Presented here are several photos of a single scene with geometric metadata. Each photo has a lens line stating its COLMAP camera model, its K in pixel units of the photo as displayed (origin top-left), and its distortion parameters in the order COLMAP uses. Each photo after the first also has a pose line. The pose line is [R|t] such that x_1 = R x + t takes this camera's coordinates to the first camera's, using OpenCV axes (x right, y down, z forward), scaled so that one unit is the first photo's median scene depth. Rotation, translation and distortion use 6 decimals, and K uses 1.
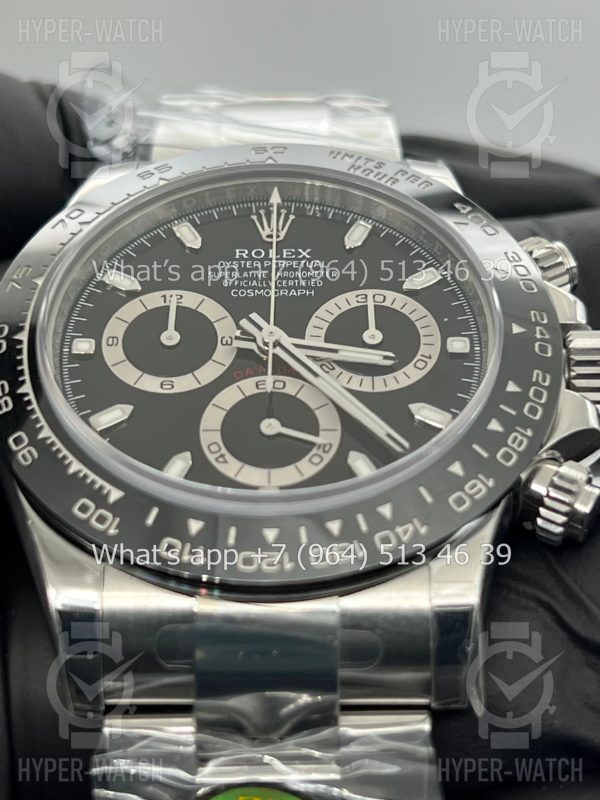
lens RADIAL K [[1903.3, 0, 302.7], [0, 1903.3, 398.4], [0, 0, 1]] dist [0.233843, 0.000000]
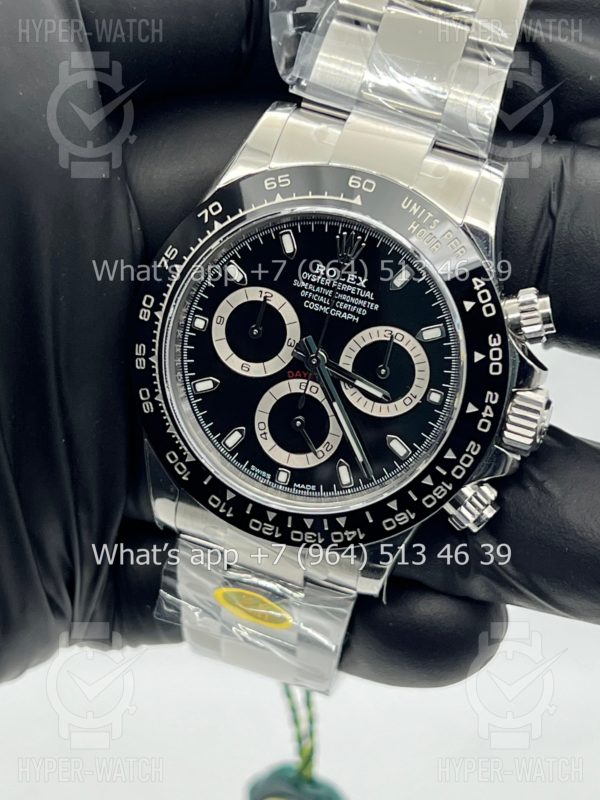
lens RADIAL K [[1903.3, 0, 293.7], [0, 1903.3, 400.5], [0, 0, 1]] dist [0.233843, 0.000000]
pose [[0.942512, 0.298426, -0.150373, 0.206851], [-0.085120, 0.649543, 0.755546, -1.167082], [0.323149, -0.699311, 0.637604, 0.016569]]
